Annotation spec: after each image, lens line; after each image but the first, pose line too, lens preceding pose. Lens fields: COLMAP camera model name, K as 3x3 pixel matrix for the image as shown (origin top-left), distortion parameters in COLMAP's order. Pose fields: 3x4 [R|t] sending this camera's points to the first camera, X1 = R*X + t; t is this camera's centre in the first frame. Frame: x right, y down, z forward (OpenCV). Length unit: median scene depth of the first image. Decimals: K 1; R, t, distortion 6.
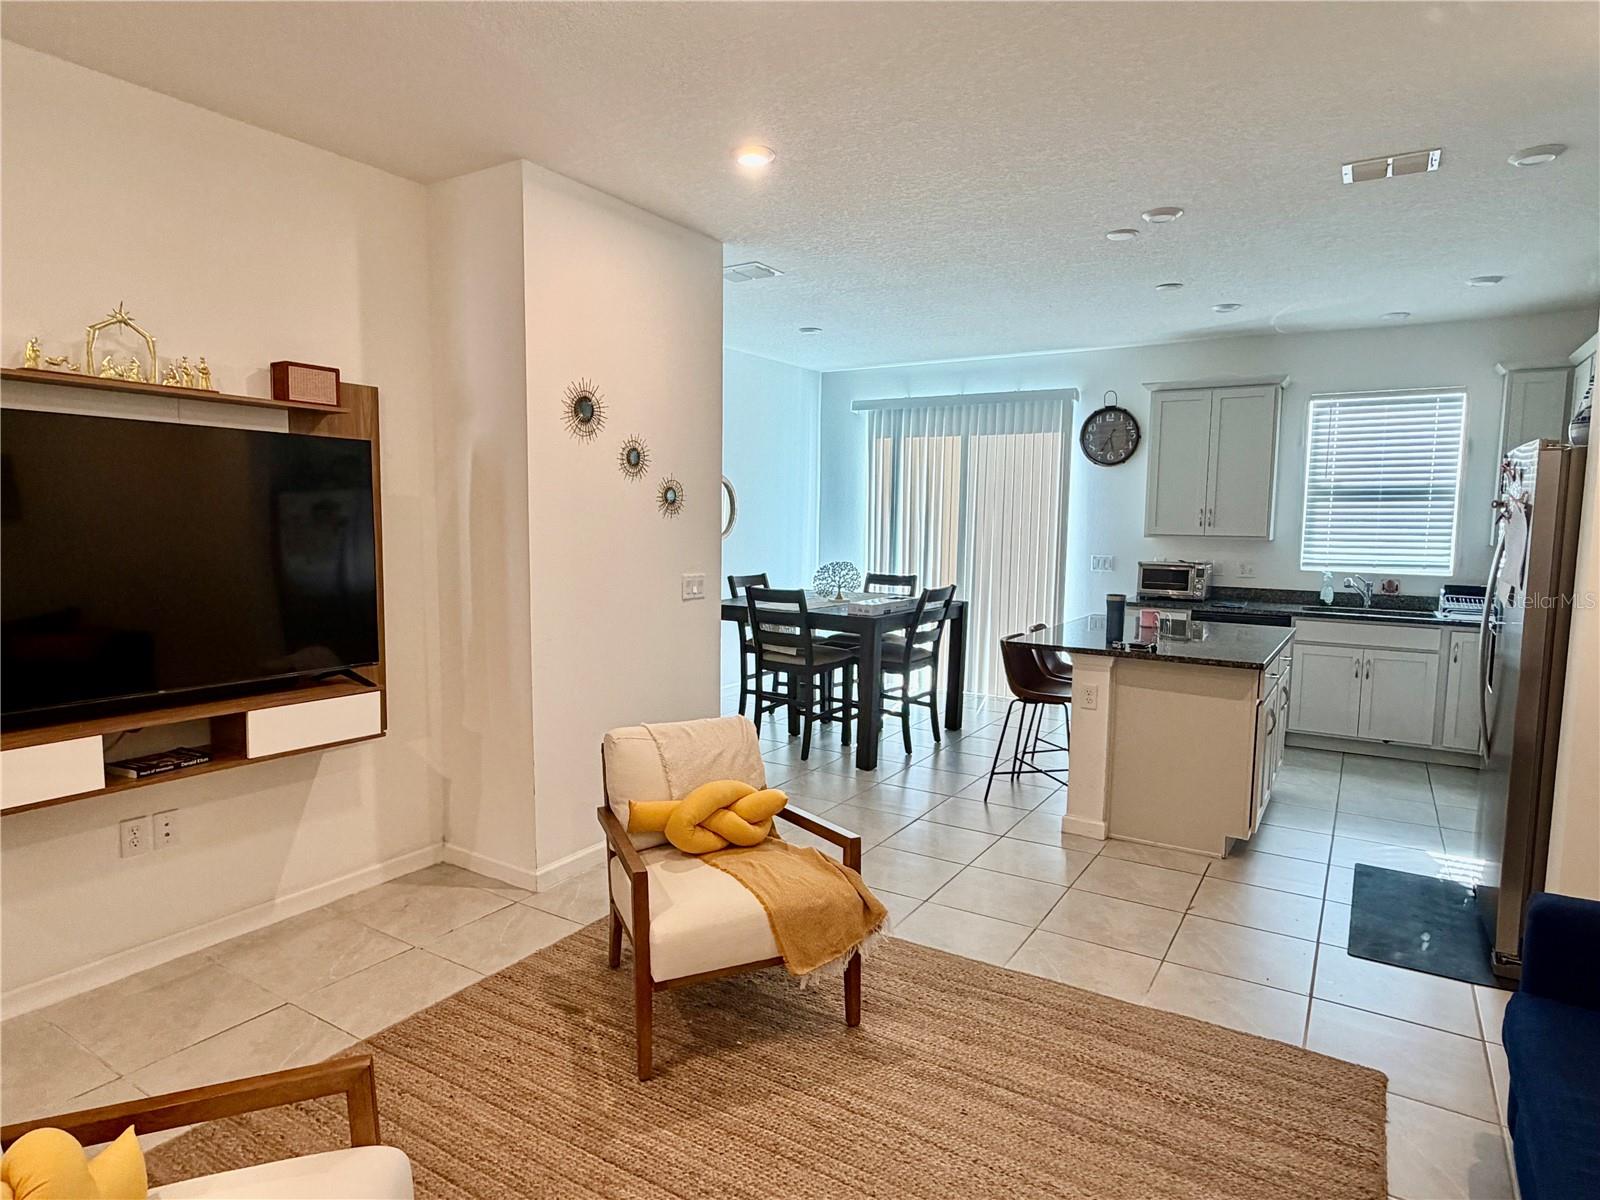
lens RADIAL K [[917.3, 0, 794.9], [0, 917.3, 606.6], [0, 0, 1]] dist [-0.001945, -0.000379]
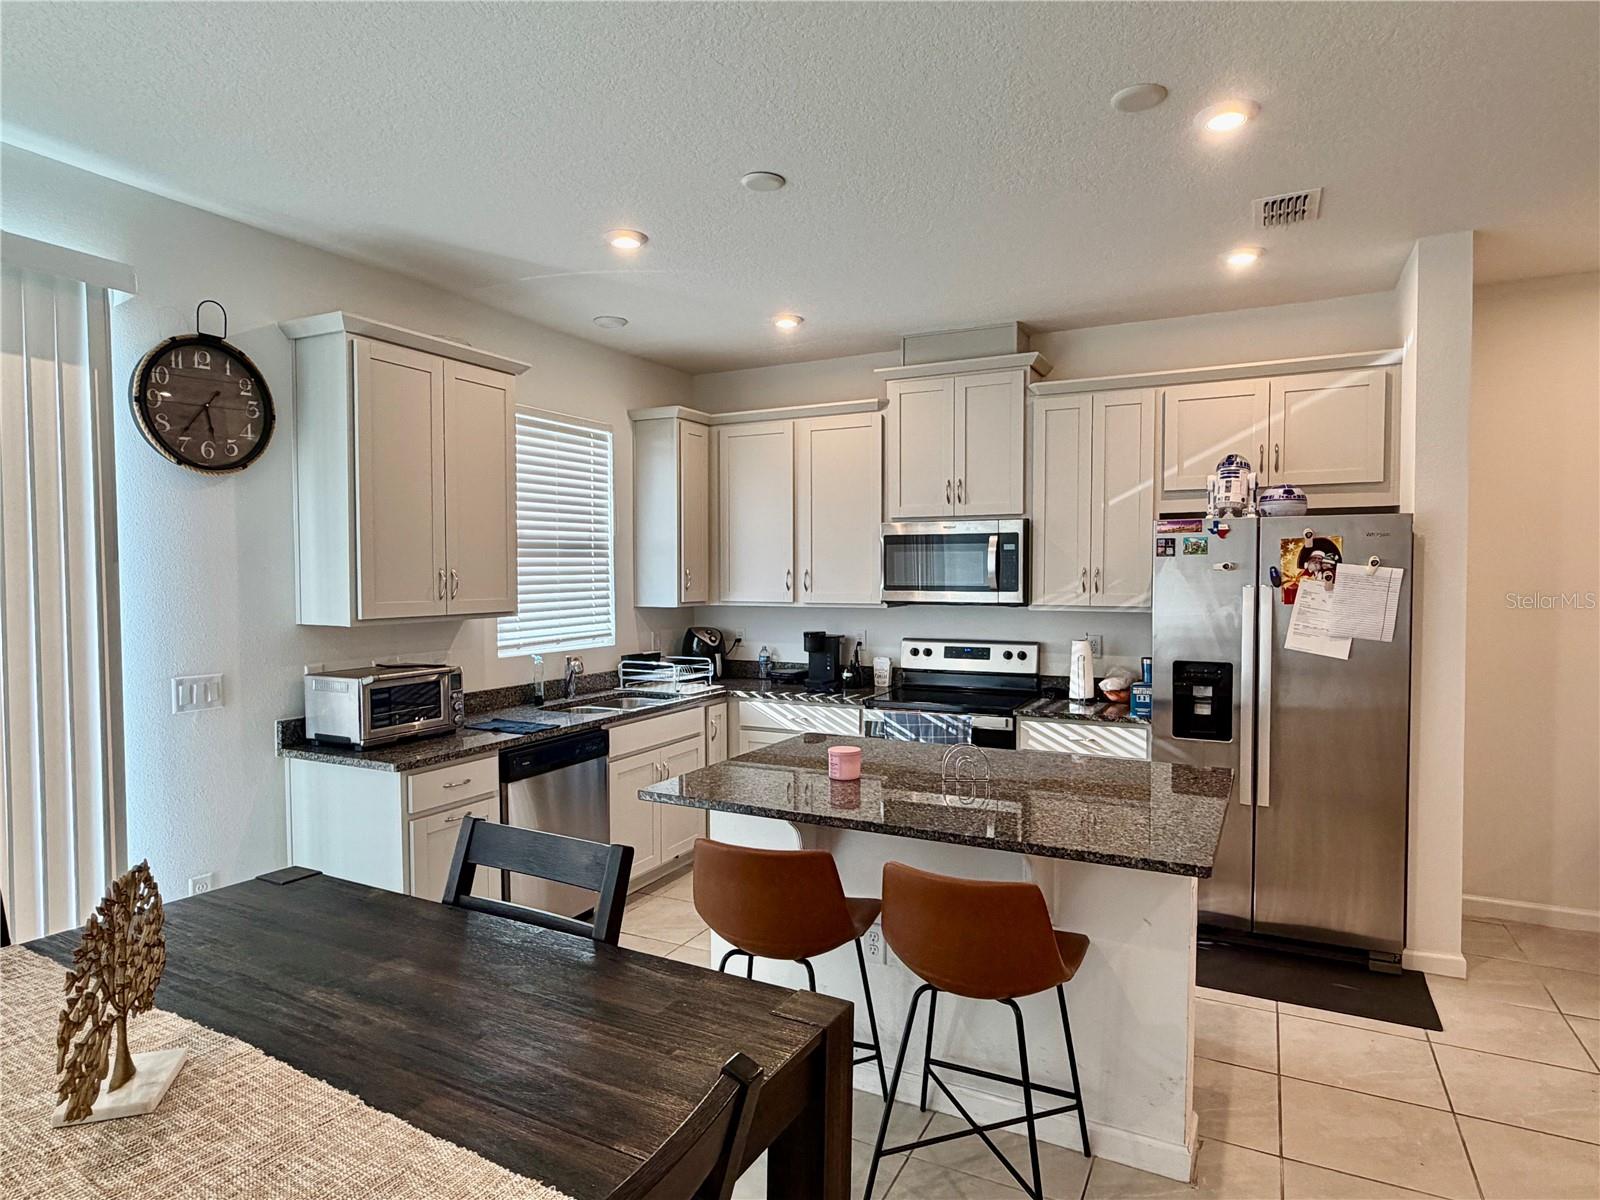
lens RADIAL K [[917.3, 0, 796.3], [0, 917.3, 611.8], [0, 0, 1]] dist [-0.001945, -0.000379]
pose [[-0.086148, -0.054567, 0.994787, -0.138082], [0.101608, 0.992811, 0.063257, -0.096158], [-0.991087, 0.106528, -0.079984, 0.855735]]
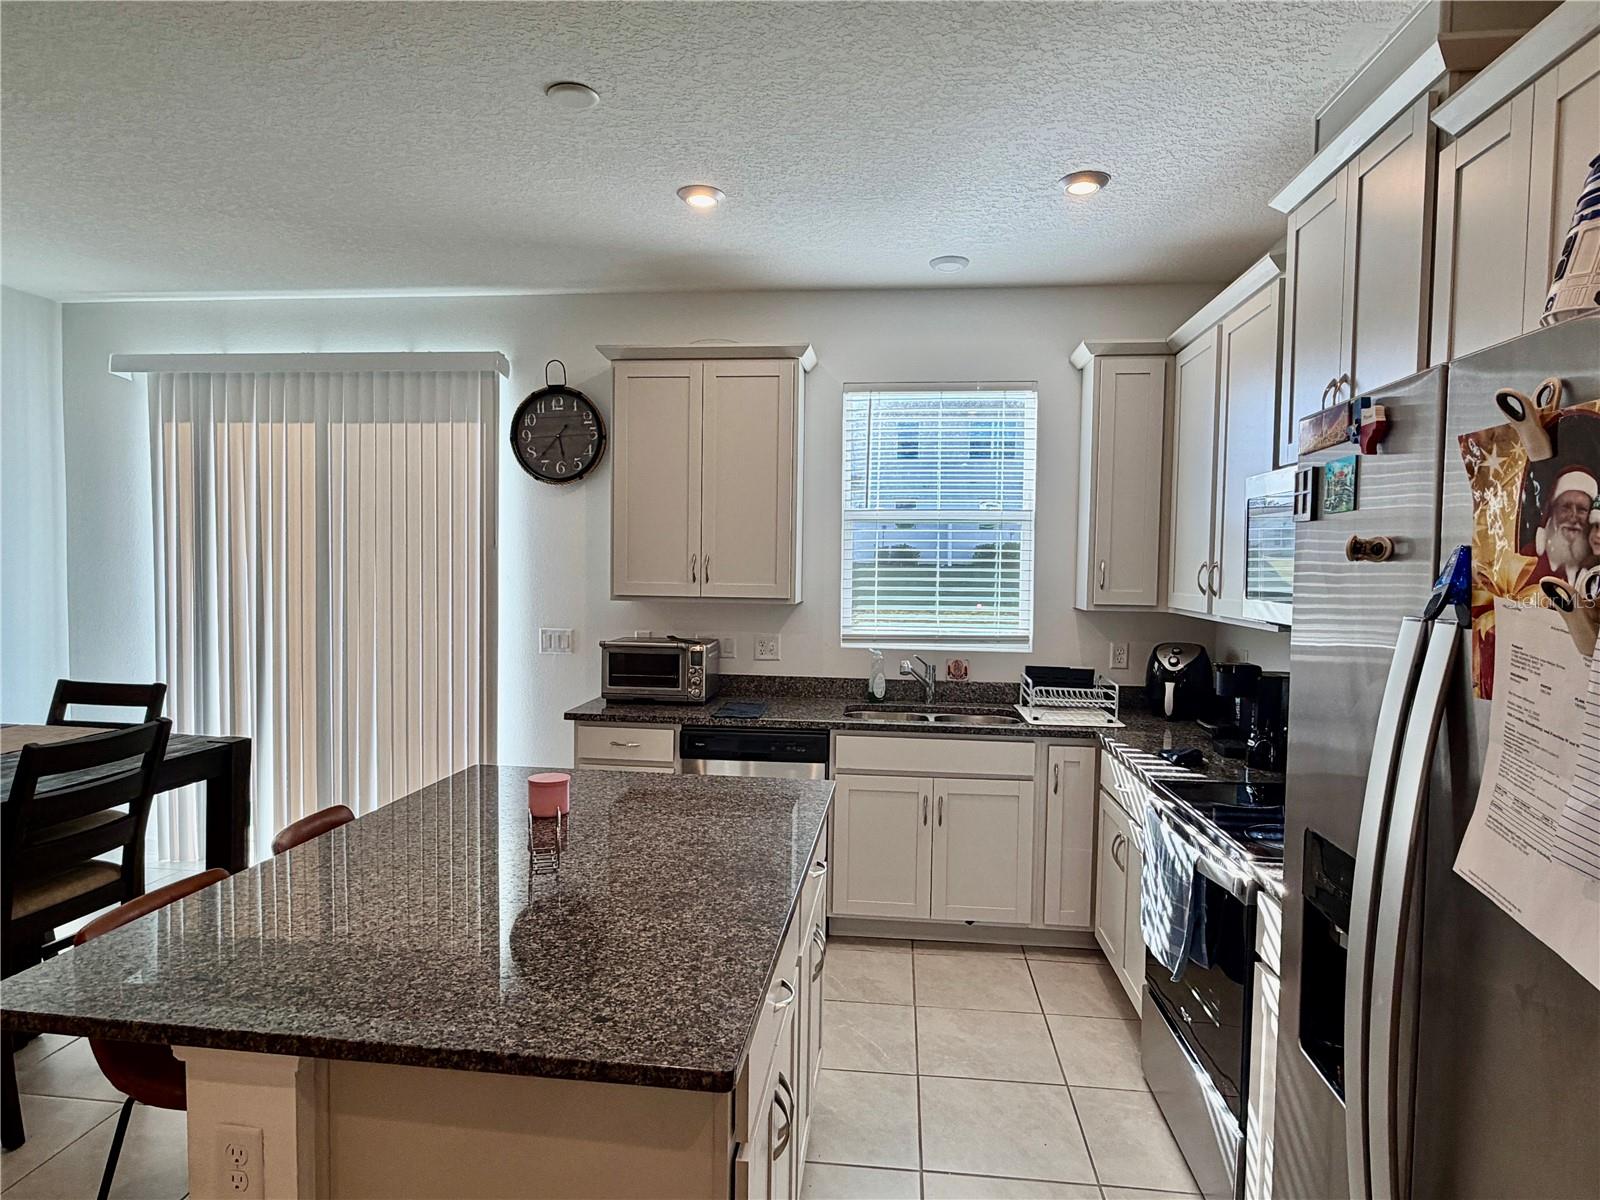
lens RADIAL K [[917.3, 0, 800.1], [0, 917.3, 603.3], [0, 0, 1]] dist [-0.001945, -0.000379]
pose [[0.898392, -0.019052, 0.438781, 0.243321], [0.040552, 0.998389, -0.039678, -0.047496], [-0.437318, 0.053440, 0.897718, 0.430318]]
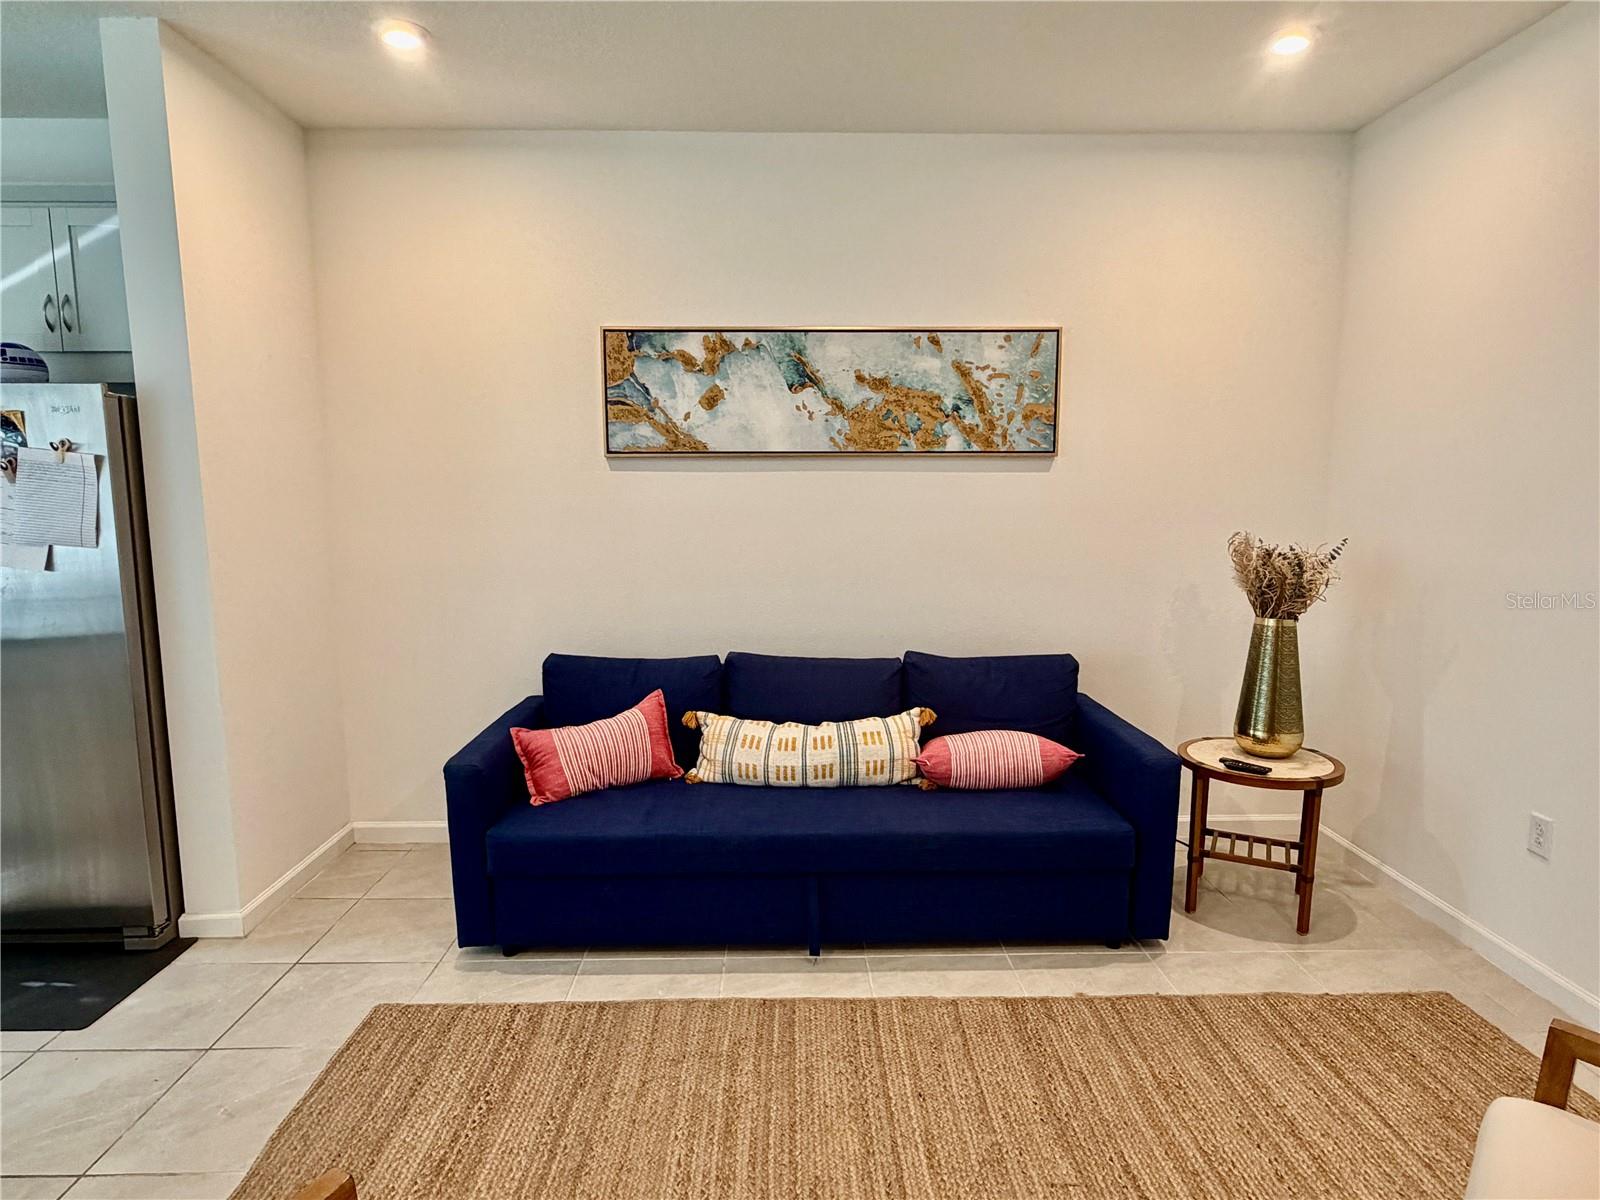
lens RADIAL K [[917.3, 0, 807.8], [0, 917.3, 607.7], [0, 0, 1]] dist [-0.001945, -0.000379]
pose [[-0.552608, -0.118164, 0.825022, -0.170915], [0.077848, 0.978253, 0.192254, -0.037828], [-0.829798, 0.170467, -0.531391, 0.421679]]
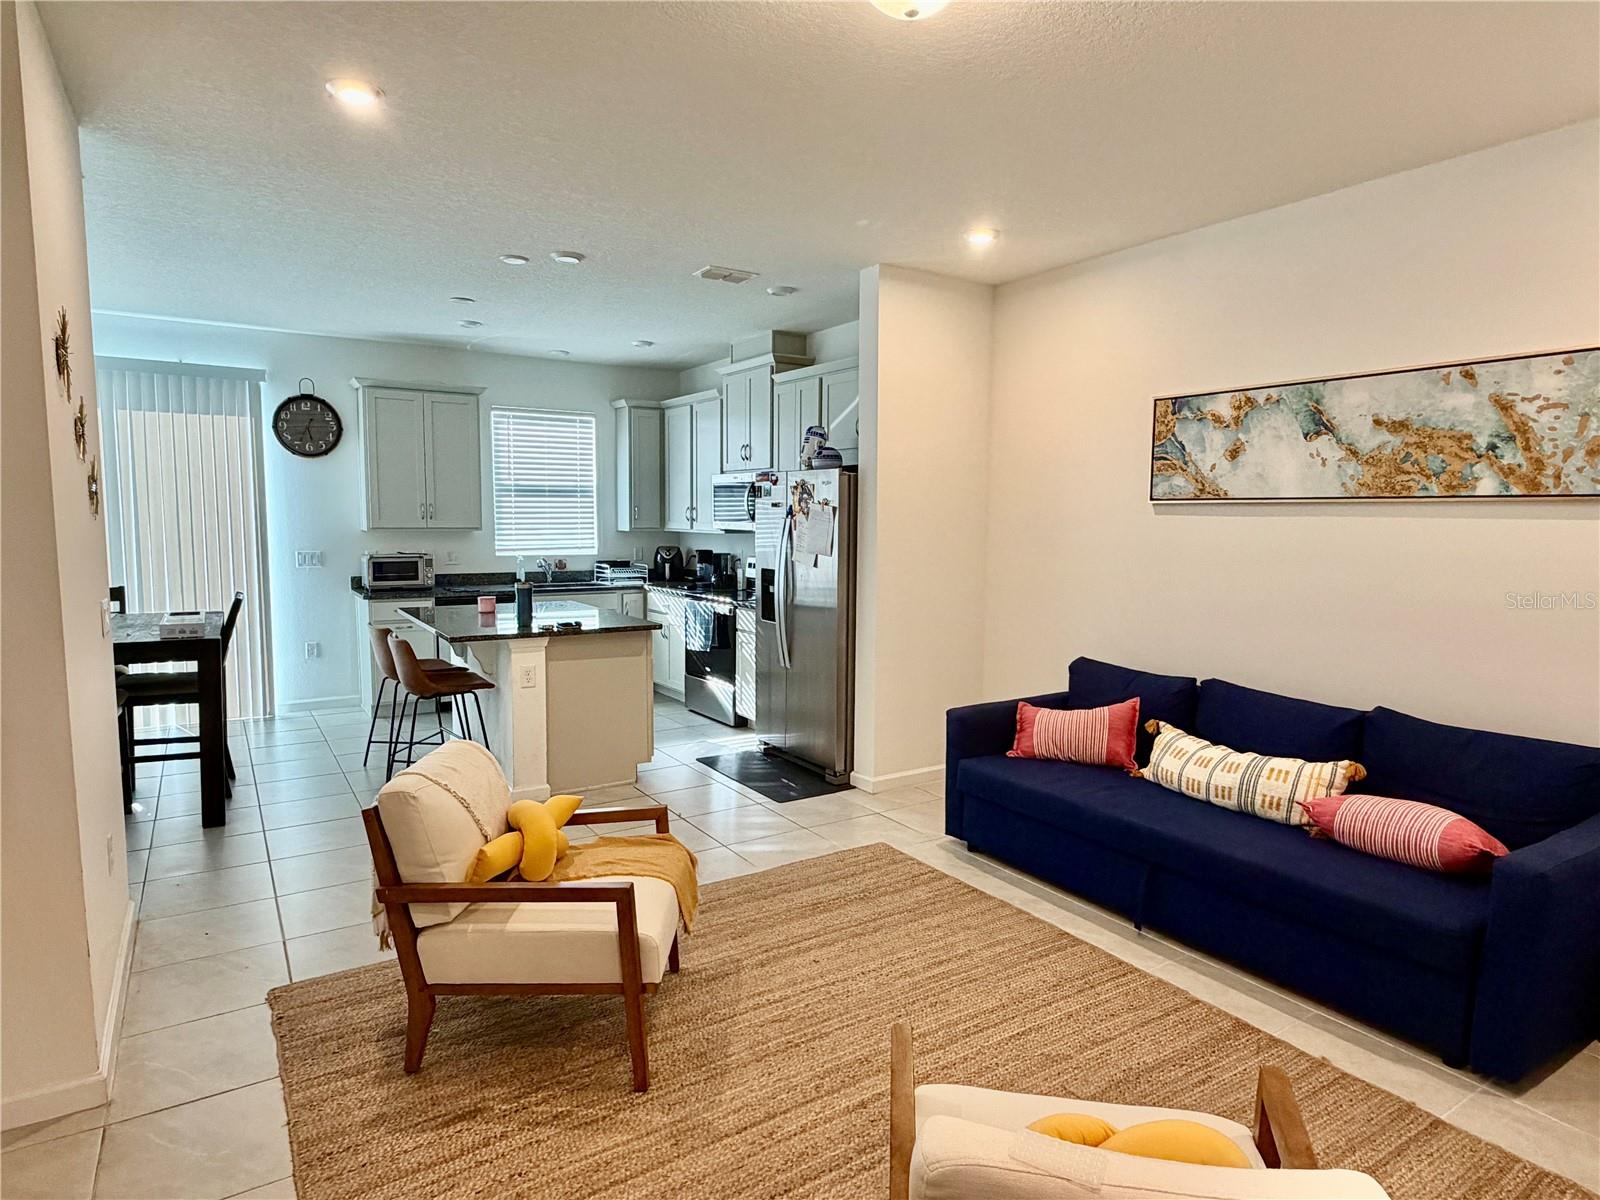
lens RADIAL K [[917.3, 0, 802.5], [0, 917.3, 611.4], [0, 0, 1]] dist [-0.001945, -0.000379]
pose [[0.419477, -0.103602, 0.901835, -0.359409], [0.086151, 0.993525, 0.074064, -0.022460], [-0.903669, 0.046626, 0.425686, 0.152600]]
